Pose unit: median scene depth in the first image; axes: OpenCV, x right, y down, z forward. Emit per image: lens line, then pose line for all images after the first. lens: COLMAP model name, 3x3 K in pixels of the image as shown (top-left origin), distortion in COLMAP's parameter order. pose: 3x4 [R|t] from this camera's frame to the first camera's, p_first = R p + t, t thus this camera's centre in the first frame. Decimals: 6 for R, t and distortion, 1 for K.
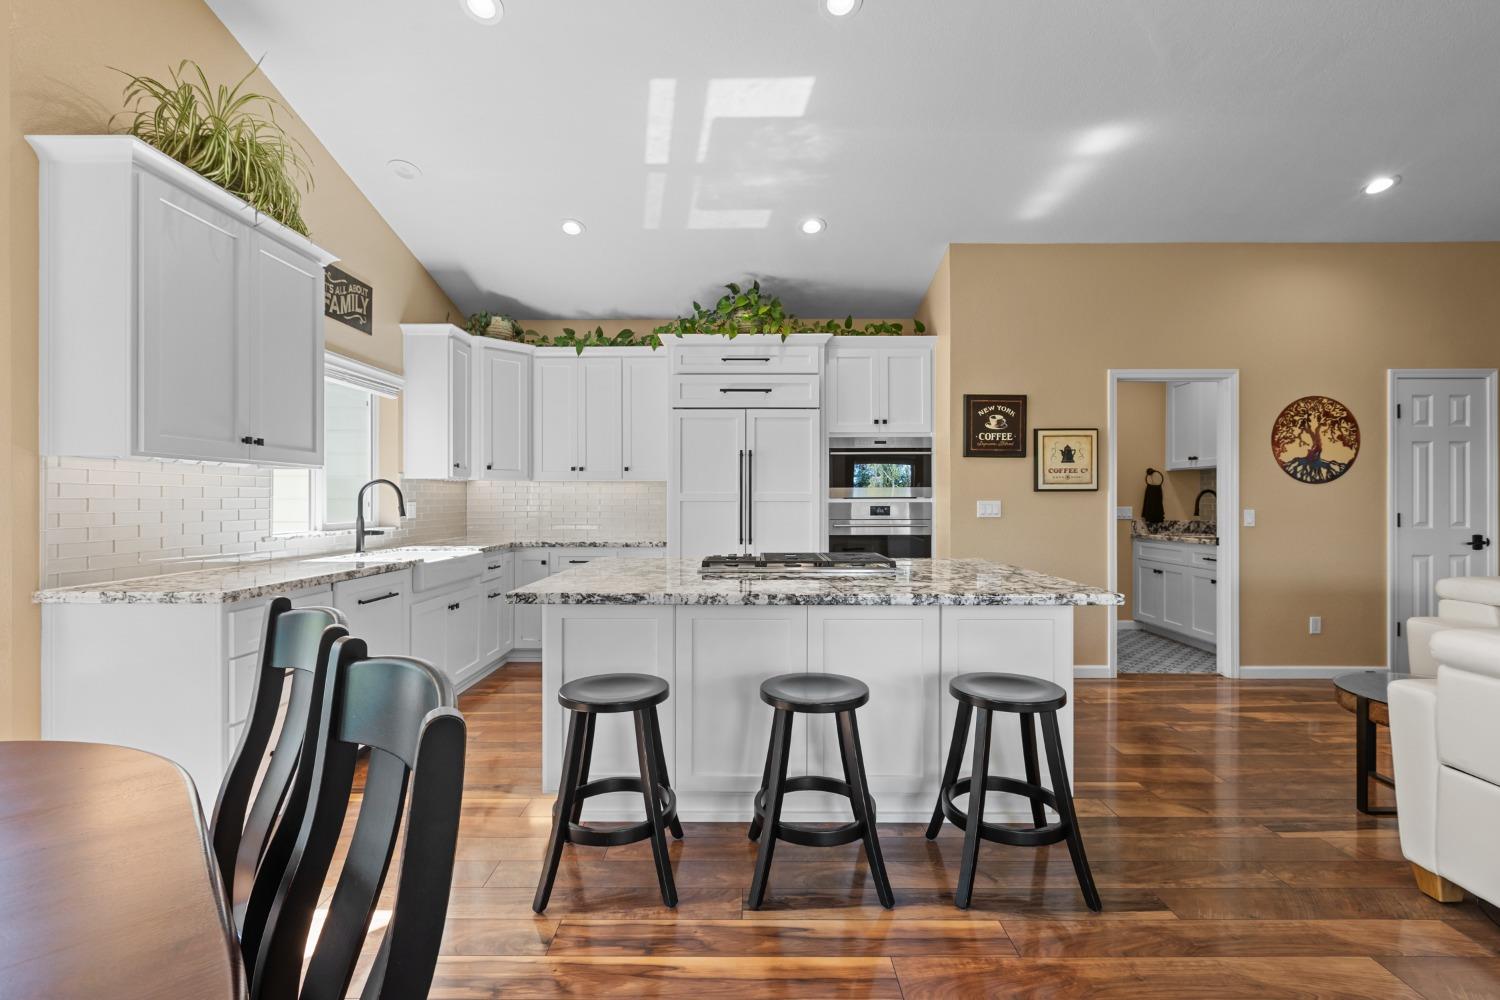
lens RADIAL K [[668.8, 0, 740.9], [0, 668.8, 499.7], [0, 0, 1]] dist [0.002272, -0.001507]
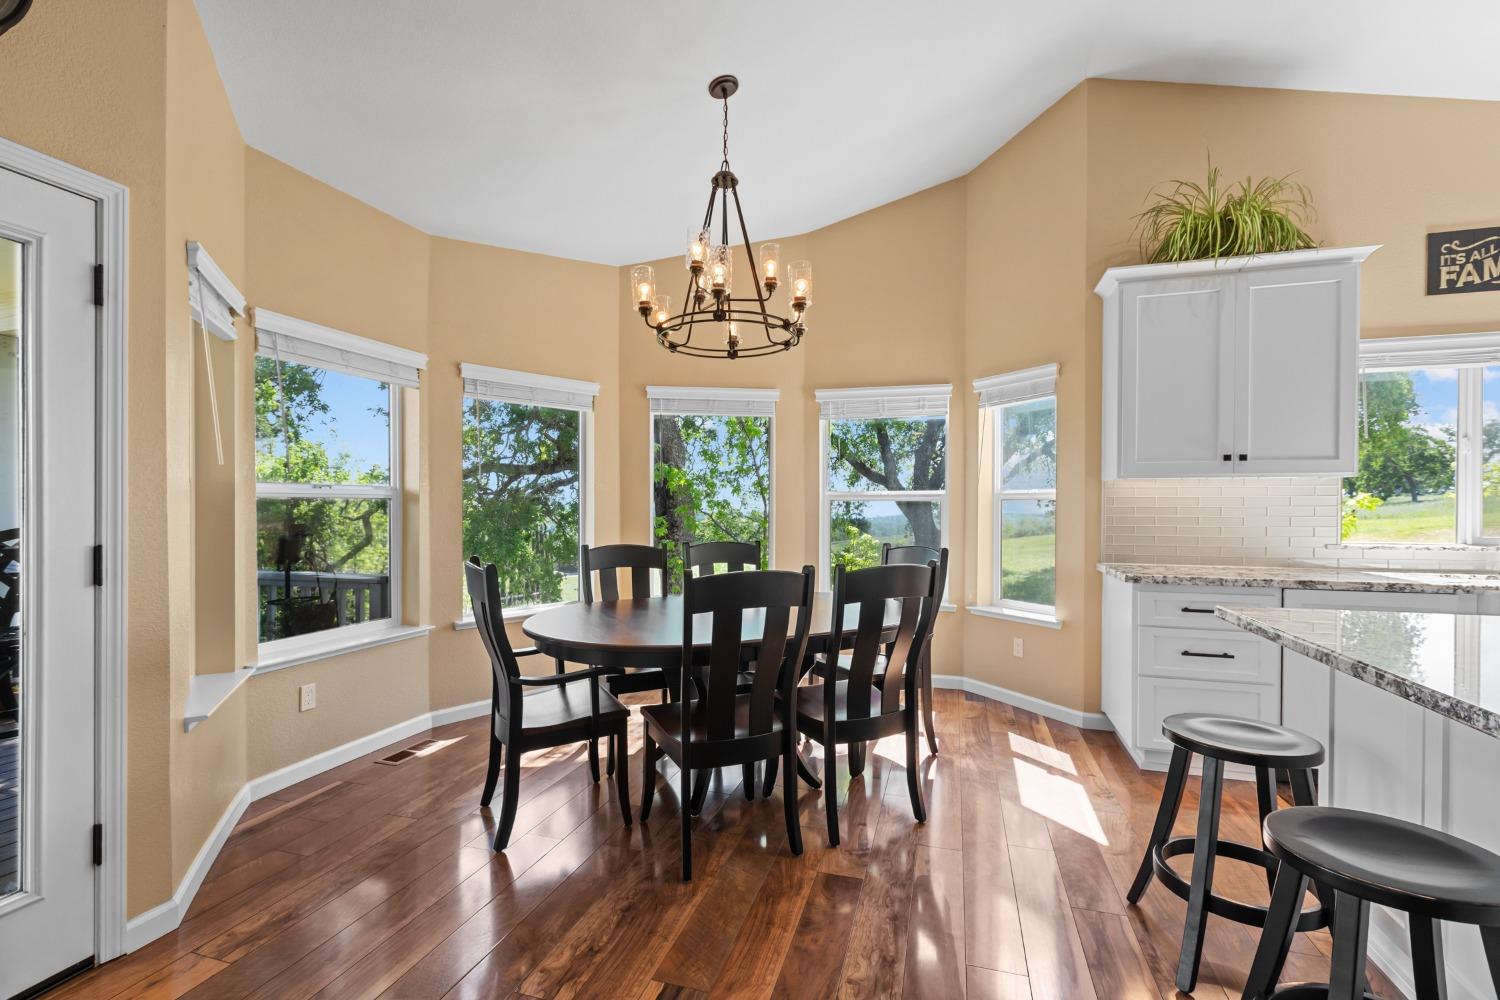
lens RADIAL K [[668.8, 0, 744.0], [0, 668.8, 511.4], [0, 0, 1]] dist [0.002272, -0.001507]
pose [[-0.282224, 0.008393, -0.959312, 0.430529], [0.000003, 0.999962, 0.008748, -0.002728], [0.959348, 0.002466, -0.282214, 0.348013]]
